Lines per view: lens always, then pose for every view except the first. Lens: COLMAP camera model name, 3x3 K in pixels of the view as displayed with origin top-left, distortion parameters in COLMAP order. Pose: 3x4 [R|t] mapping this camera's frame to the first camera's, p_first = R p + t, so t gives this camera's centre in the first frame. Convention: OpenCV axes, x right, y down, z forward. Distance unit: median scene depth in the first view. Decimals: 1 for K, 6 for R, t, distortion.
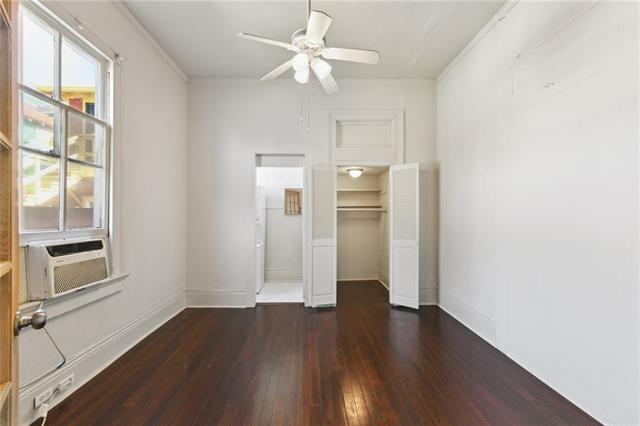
lens RADIAL K [[246.6, 0, 330.7], [0, 246.6, 208.2], [0, 0, 1]] dist [-0.008474, -0.000187]
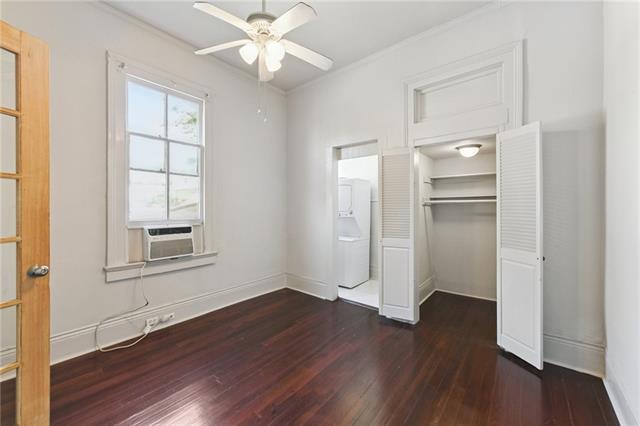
lens RADIAL K [[255.7, 0, 322.5], [0, 255.7, 200.4], [0, 0, 1]] dist [-0.002110, -0.000378]
pose [[0.759396, -0.016864, -0.650410, 0.338878], [0.018054, 0.999825, -0.004845, -0.001803], [0.650378, -0.008063, 0.759568, 0.187584]]
